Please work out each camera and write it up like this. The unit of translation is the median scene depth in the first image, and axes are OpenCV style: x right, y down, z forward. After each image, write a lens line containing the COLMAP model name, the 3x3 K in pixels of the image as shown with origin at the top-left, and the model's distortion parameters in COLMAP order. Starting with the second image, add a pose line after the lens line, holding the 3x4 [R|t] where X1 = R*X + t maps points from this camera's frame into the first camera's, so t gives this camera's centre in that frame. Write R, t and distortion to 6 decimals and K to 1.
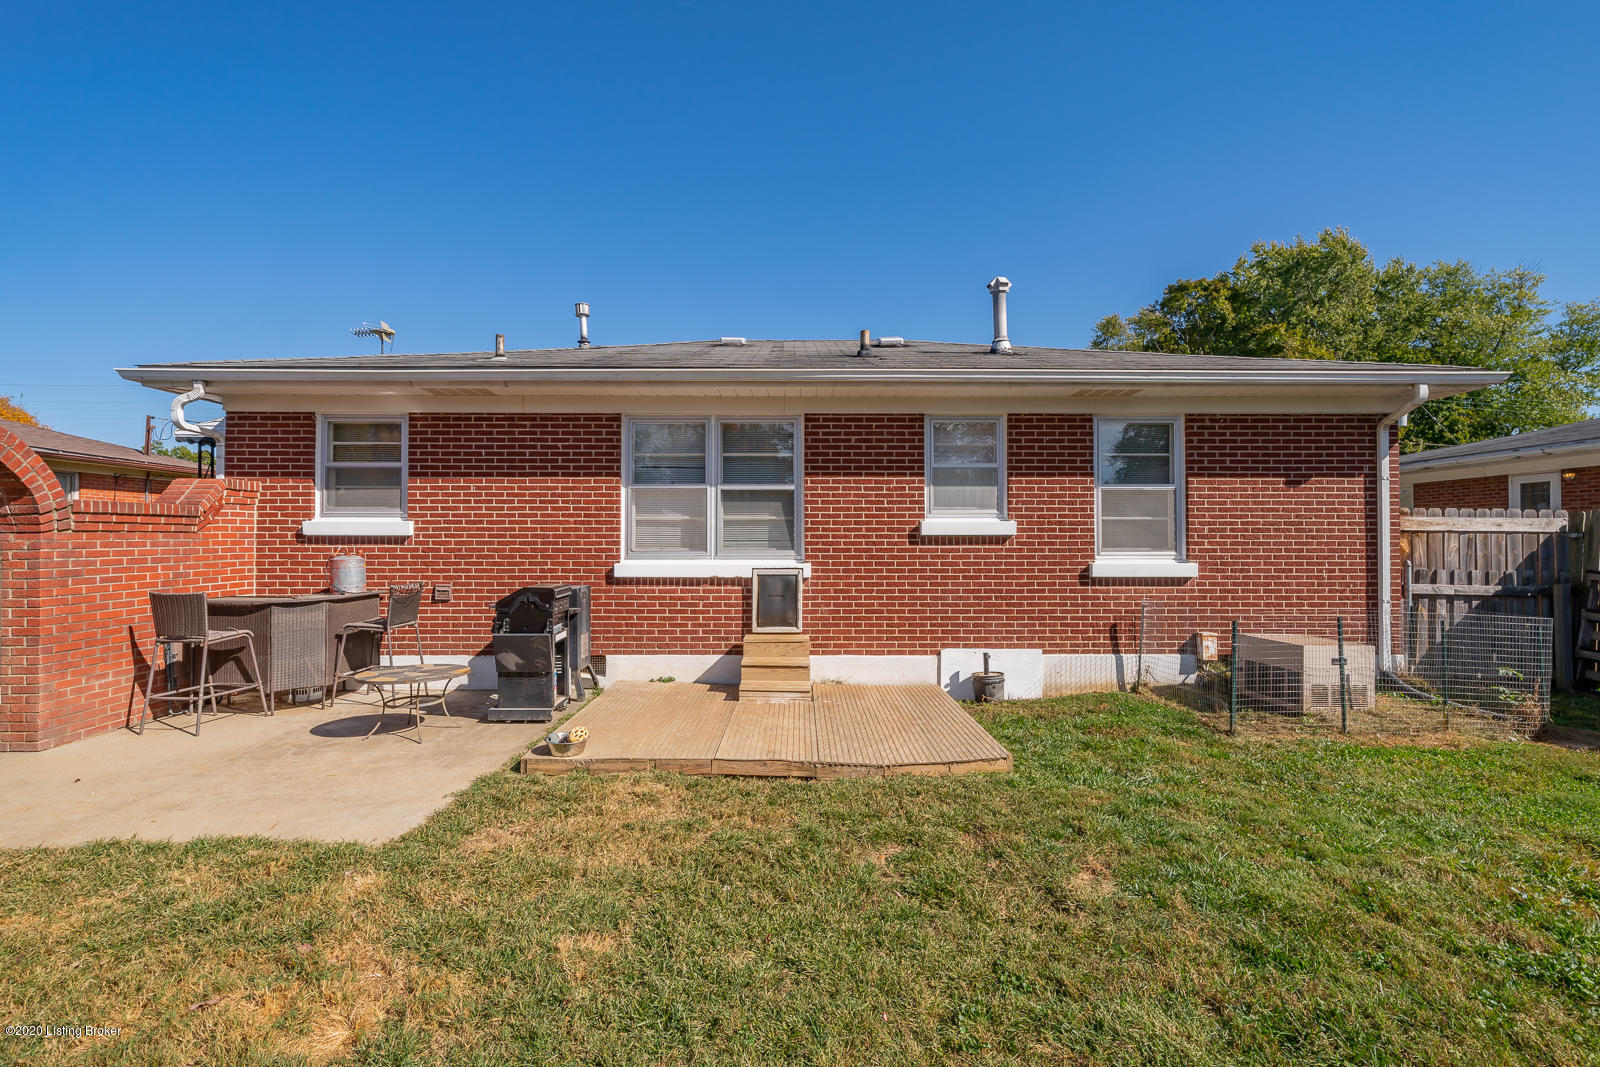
lens RADIAL K [[682.1, 0, 800.4], [0, 682.1, 542.8], [0, 0, 1]] dist [0.000210, -0.000060]
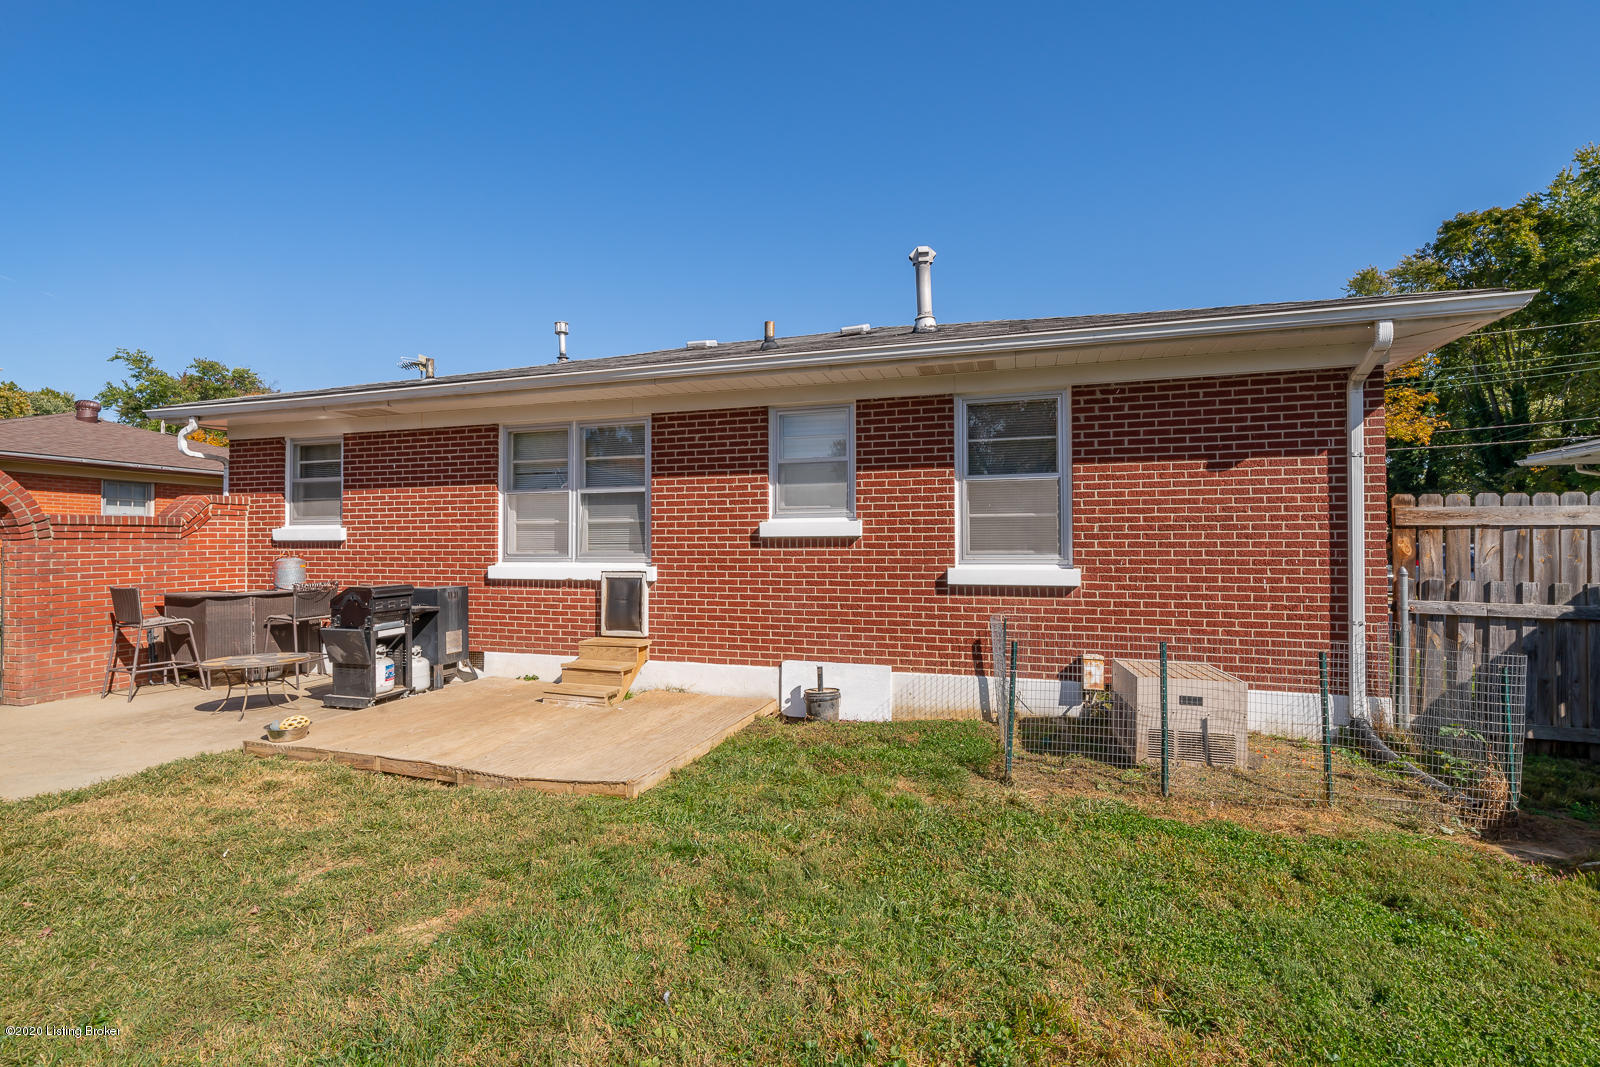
lens RADIAL K [[682.1, 0, 800.4], [0, 682.1, 542.8], [0, 0, 1]] dist [0.000210, -0.000060]
pose [[0.956375, -0.004445, -0.292107, 0.496408], [0.003372, 0.999986, -0.004176, 0.000827], [0.292122, 0.003009, 0.956376, 0.126097]]
